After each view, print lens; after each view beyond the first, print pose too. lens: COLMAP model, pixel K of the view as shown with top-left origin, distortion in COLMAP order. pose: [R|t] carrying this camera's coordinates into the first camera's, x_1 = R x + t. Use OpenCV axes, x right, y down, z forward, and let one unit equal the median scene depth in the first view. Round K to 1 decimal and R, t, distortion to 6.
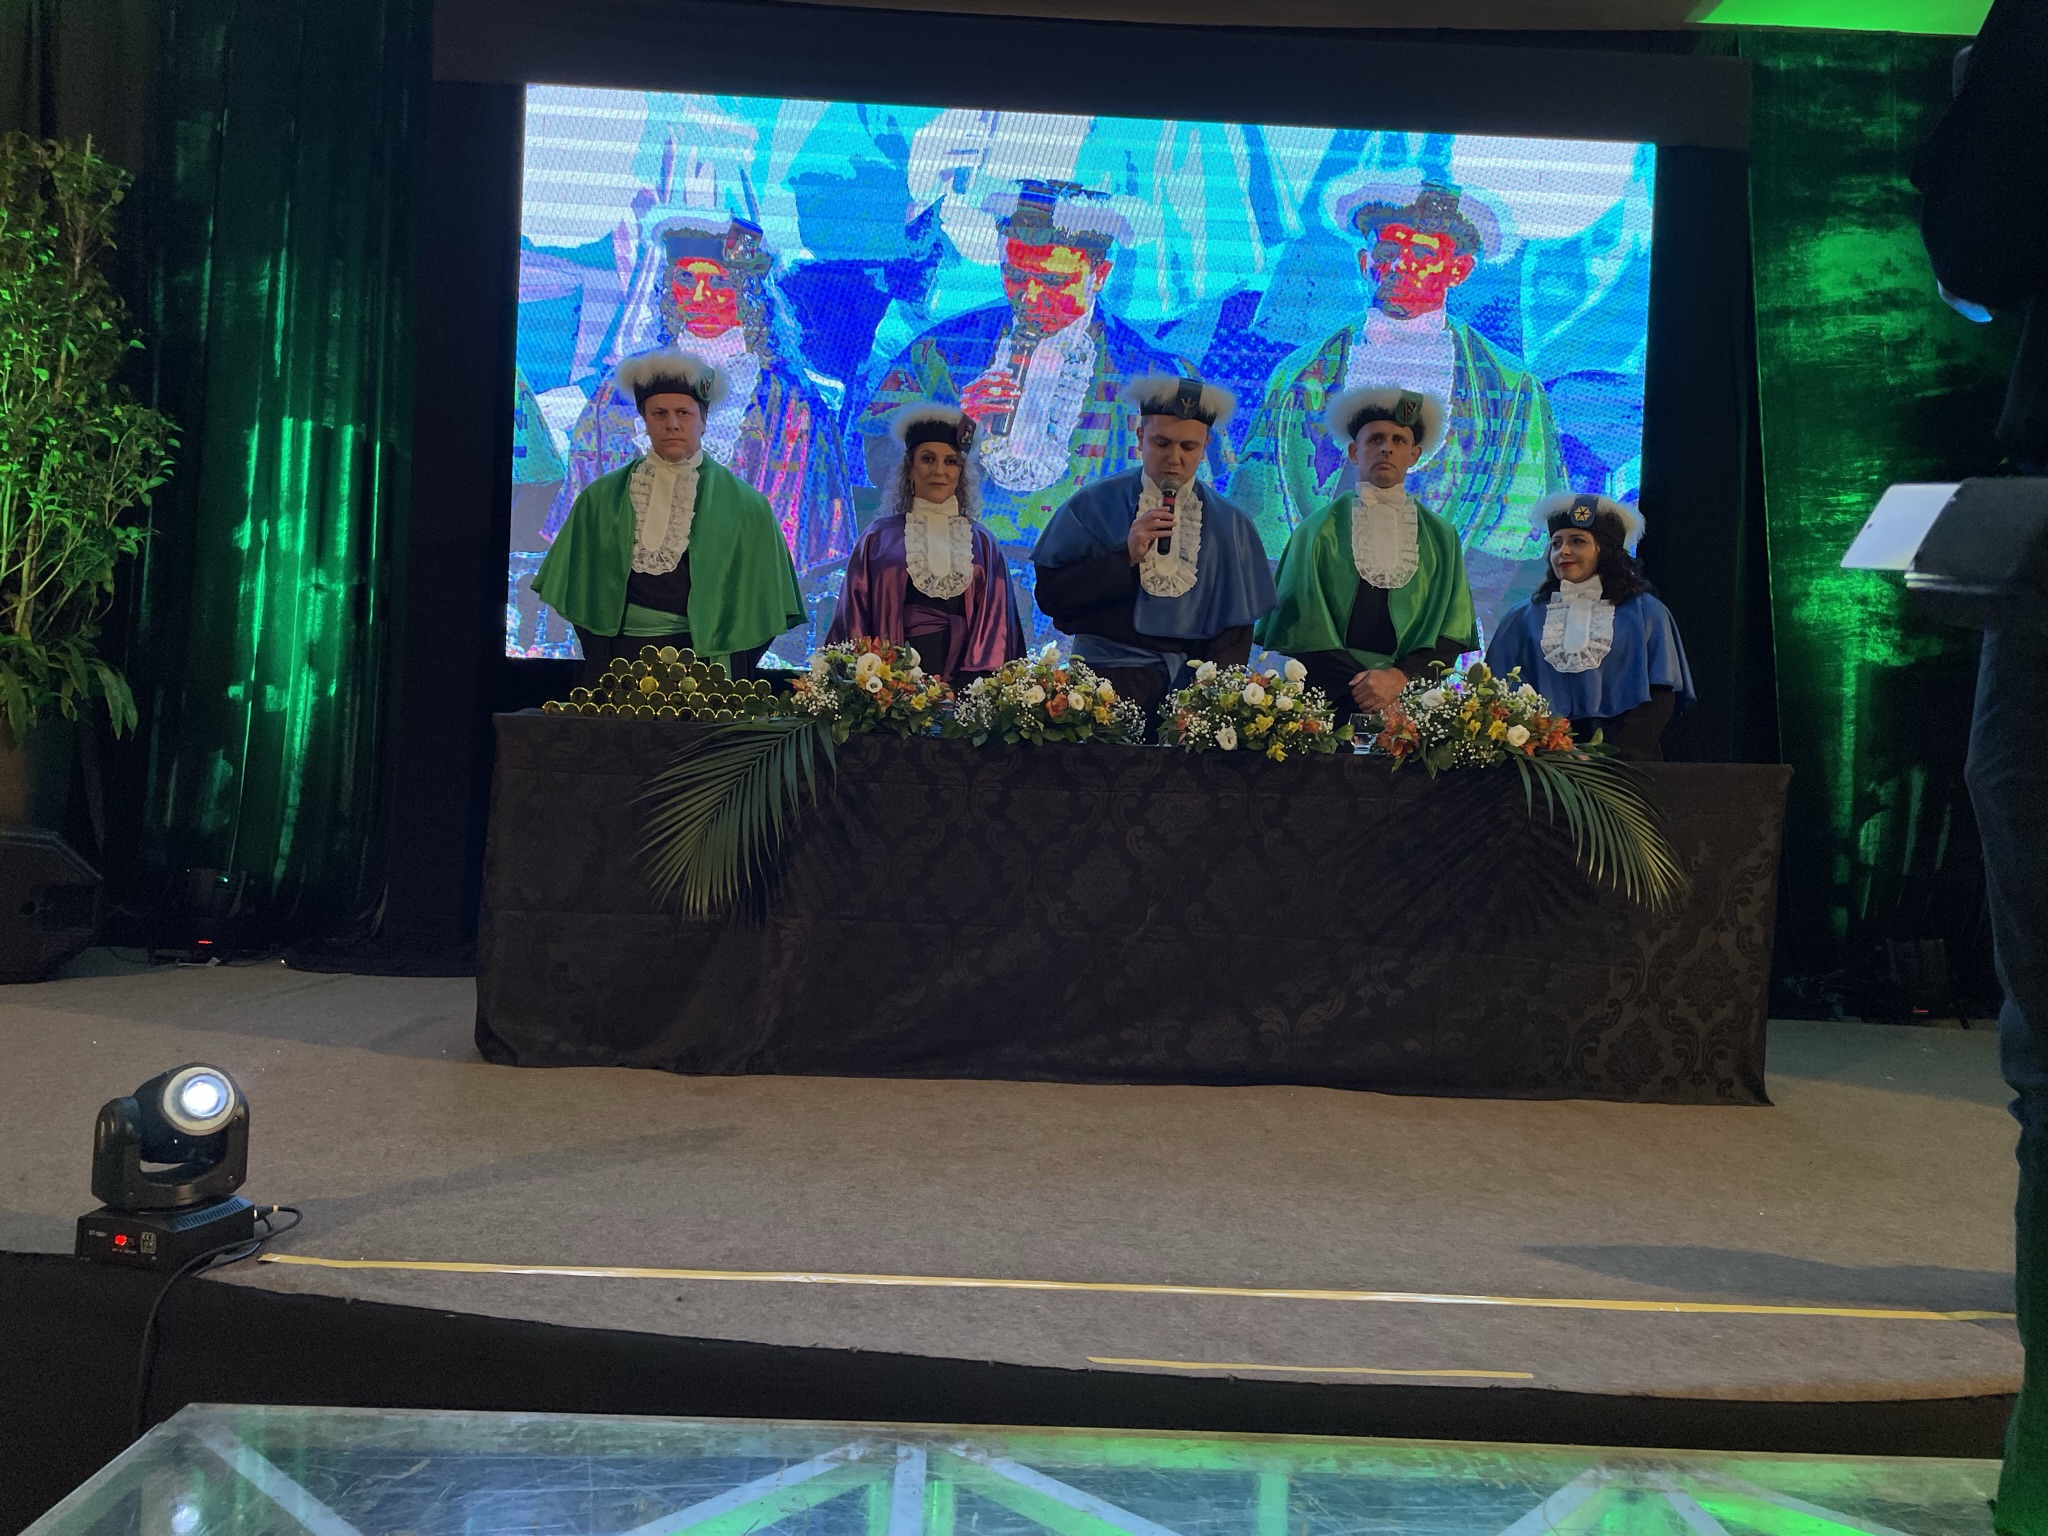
lens RADIAL K [[1519.2, 0, 999.6], [0, 1519.2, 756.0], [0, 0, 1]] dist [0.086611, -0.109951]
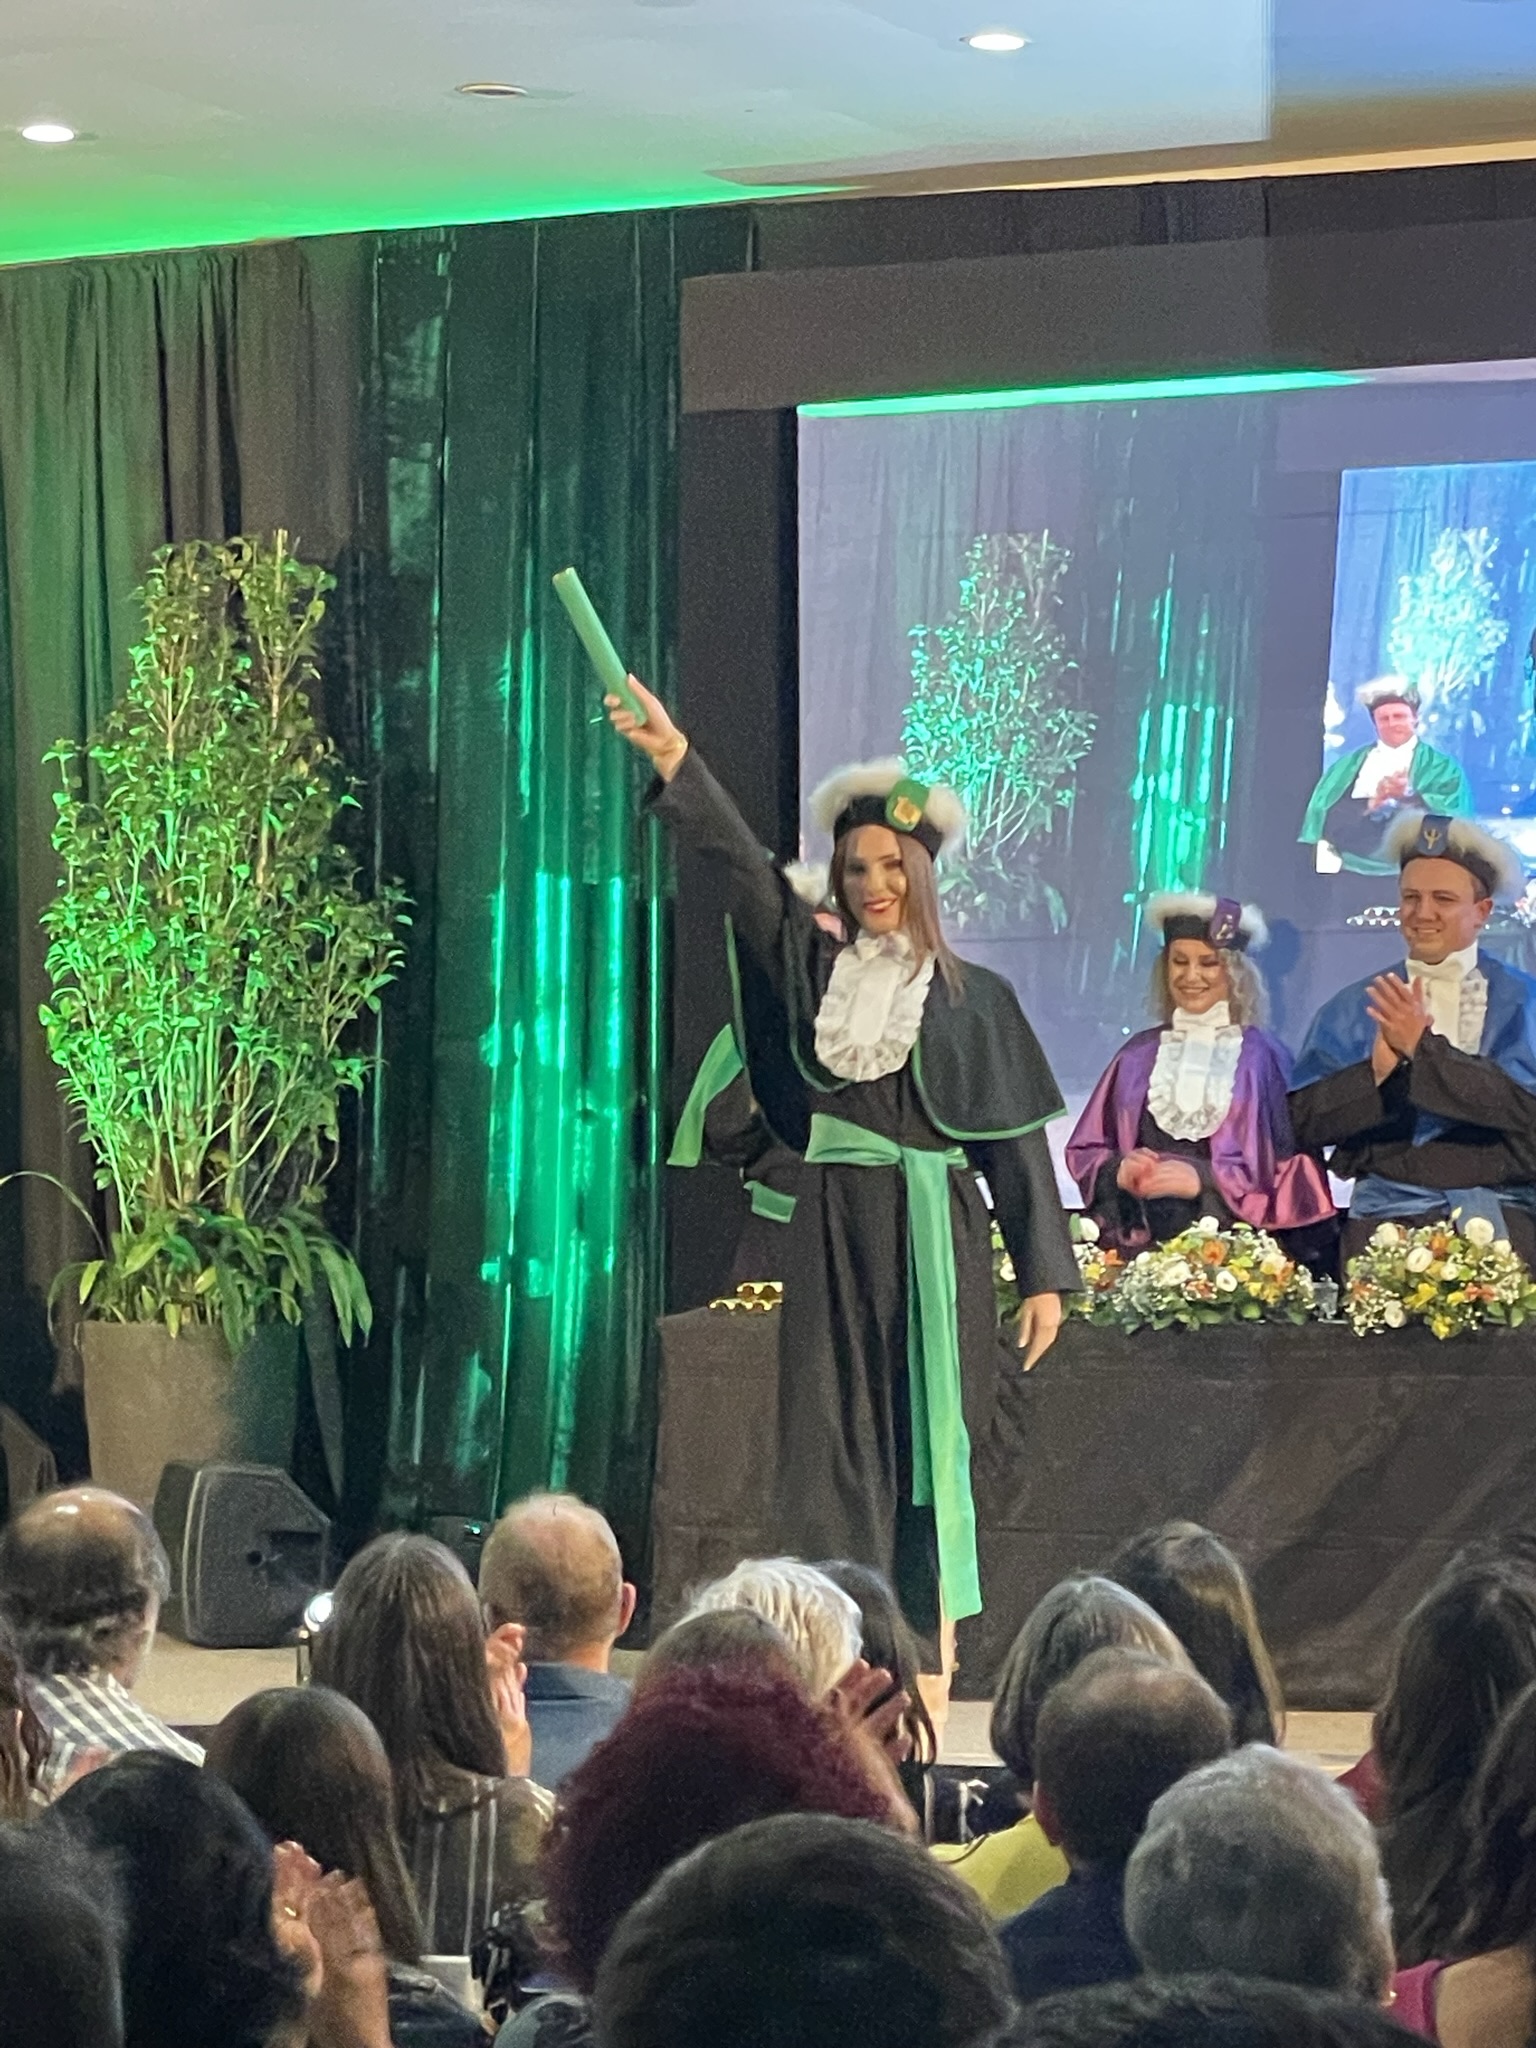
lens RADIAL K [[6645.1, 0, 768.0], [0, 6645.1, 1024.0], [0, 0, 1]] dist [0.007522, 1.324939]
pose [[0.883158, -0.059409, -0.465298, 1.039085], [0.045400, 0.998116, -0.041268, -0.023256], [0.466874, 0.015322, 0.884191, -1.632428]]
